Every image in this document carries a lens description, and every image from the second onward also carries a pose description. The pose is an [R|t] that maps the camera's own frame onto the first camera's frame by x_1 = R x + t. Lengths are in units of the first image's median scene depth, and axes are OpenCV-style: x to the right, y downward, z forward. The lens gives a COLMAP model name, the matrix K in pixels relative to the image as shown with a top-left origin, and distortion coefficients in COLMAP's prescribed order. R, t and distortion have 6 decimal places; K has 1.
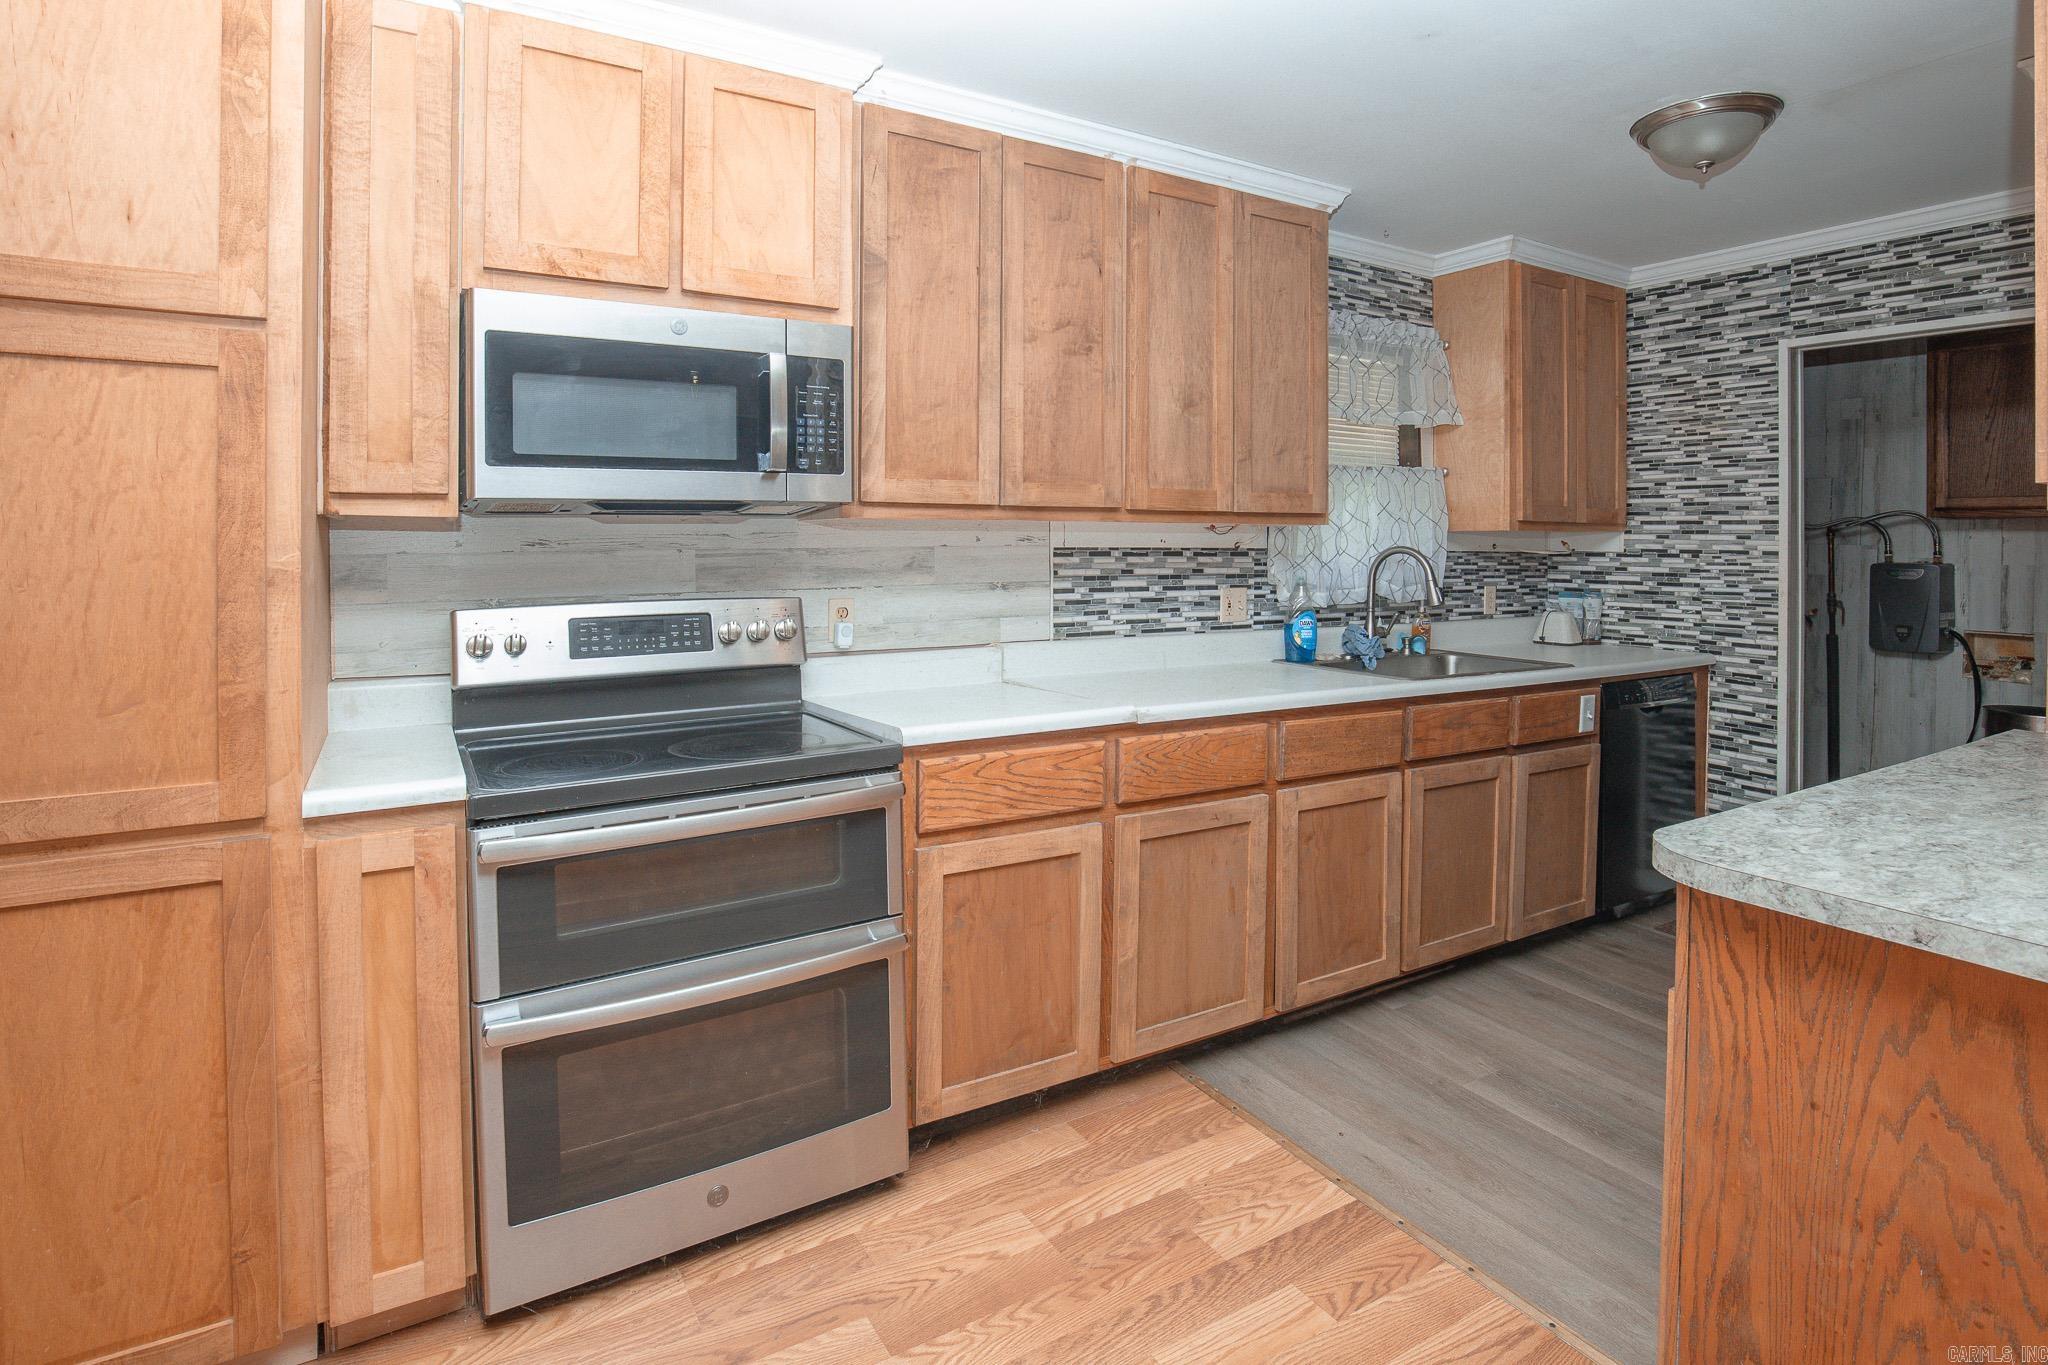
lens RADIAL K [[960.0, 0, 999.8], [0, 960.0, 554.3], [0, 0, 1]] dist [-0.028516, -0.001033]
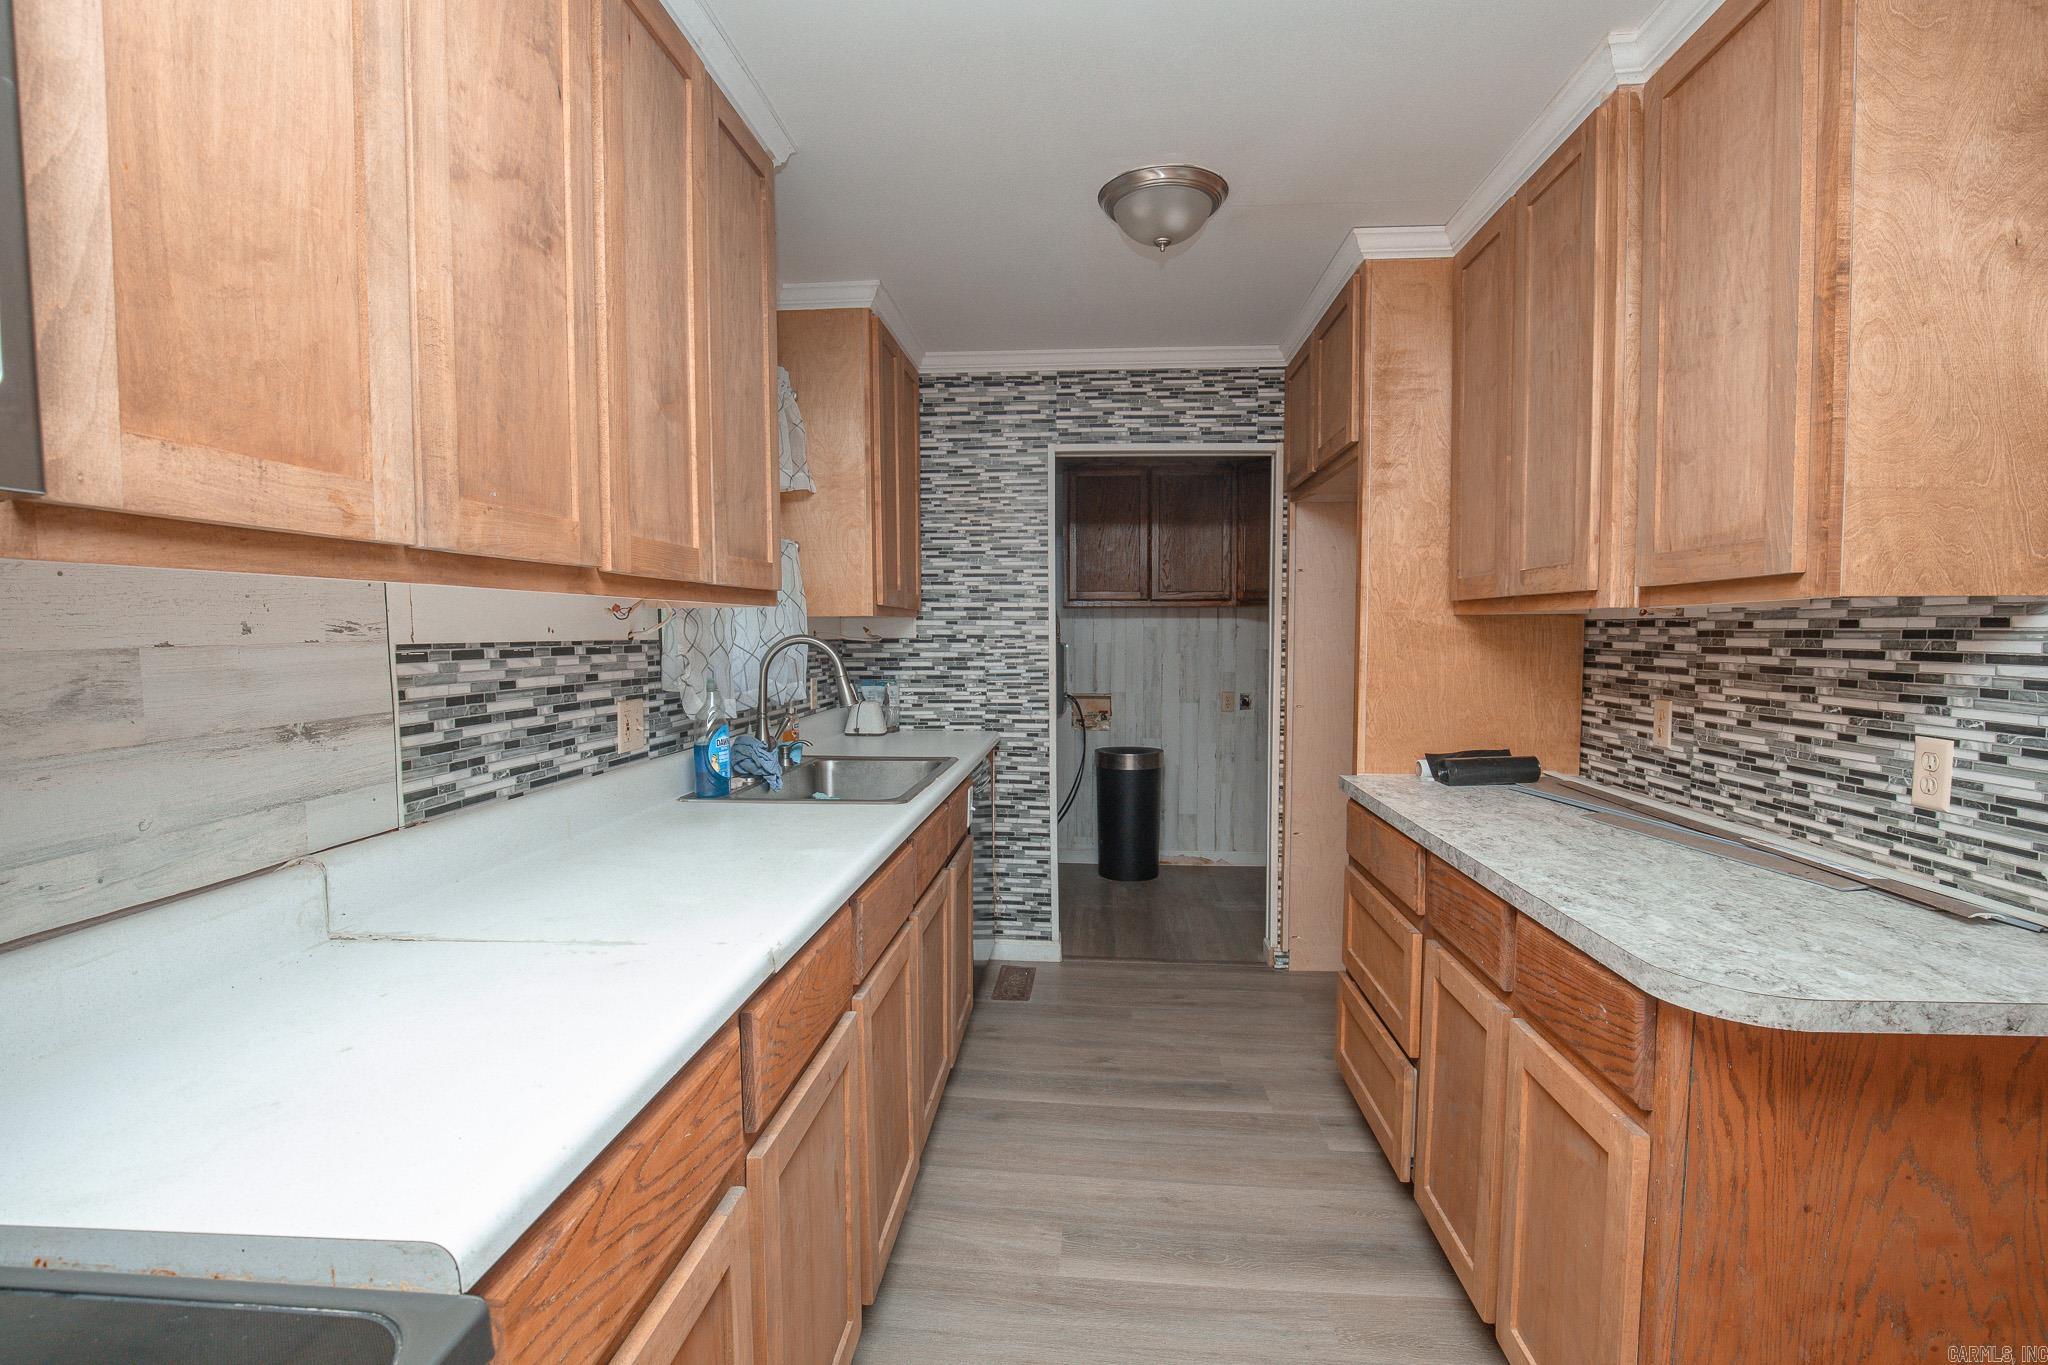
lens RADIAL K [[960.0, 0, 1009.0], [0, 960.0, 699.5], [0, 0, 1]] dist [-0.028516, -0.001033]
pose [[0.599442, -0.064414, 0.797822, -0.135849], [0.016463, 0.997538, 0.068169, -0.006588], [-0.800249, -0.027729, 0.599026, 0.408798]]
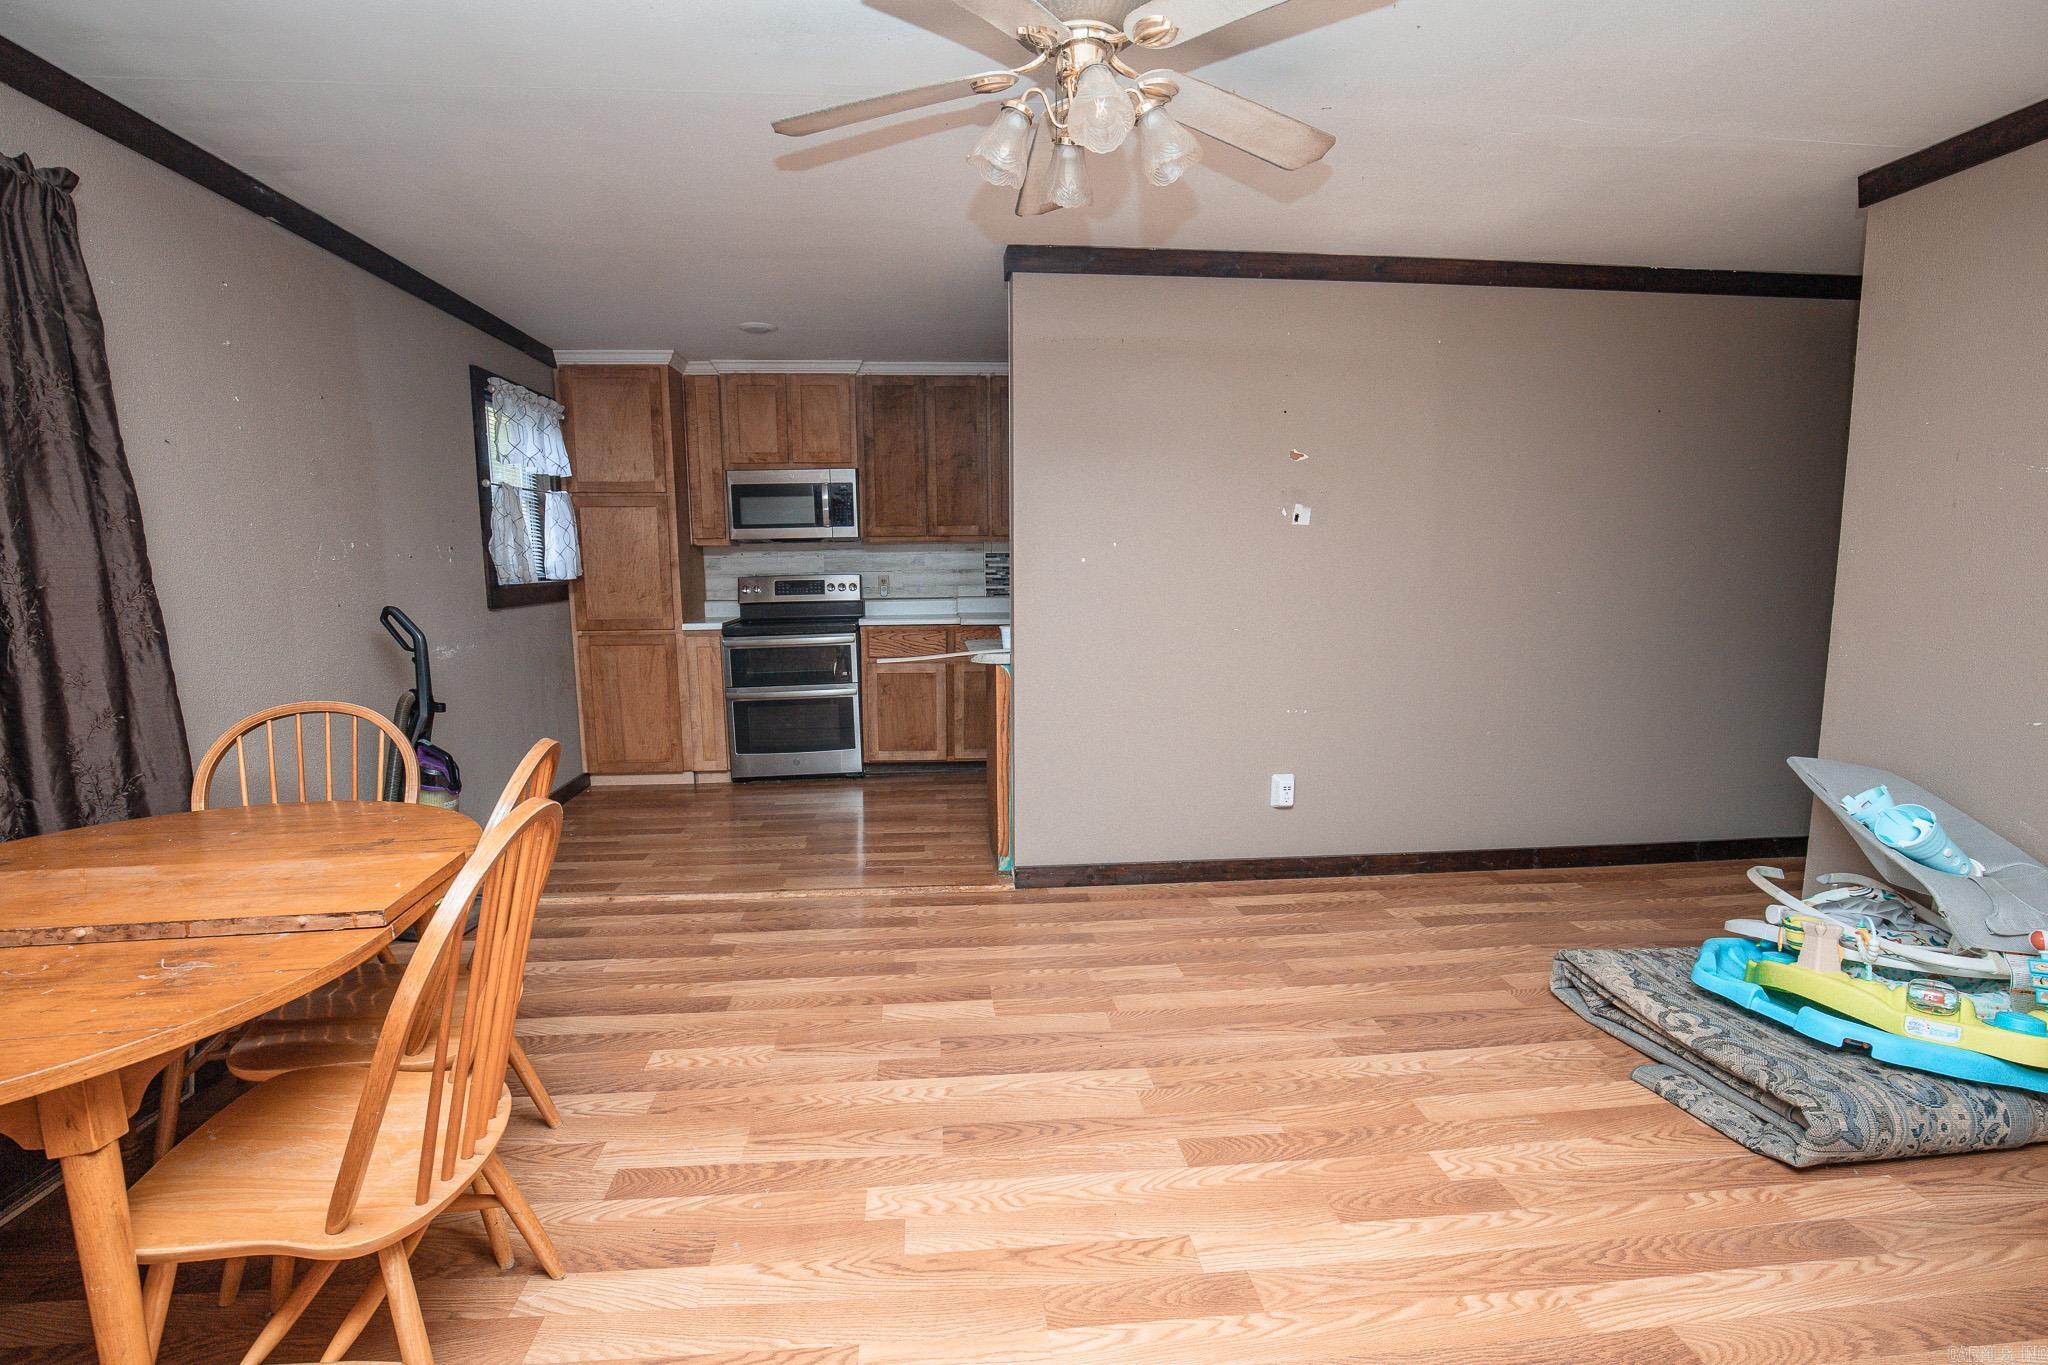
lens RADIAL K [[960.0, 0, 1002.8], [0, 960.0, 699.9], [0, 0, 1]] dist [-0.028516, -0.001033]
pose [[0.898442, 0.059798, -0.435001, 0.942397], [0.004051, 0.989512, 0.144393, 0.006735], [0.439073, -0.131492, 0.888777, -0.840028]]
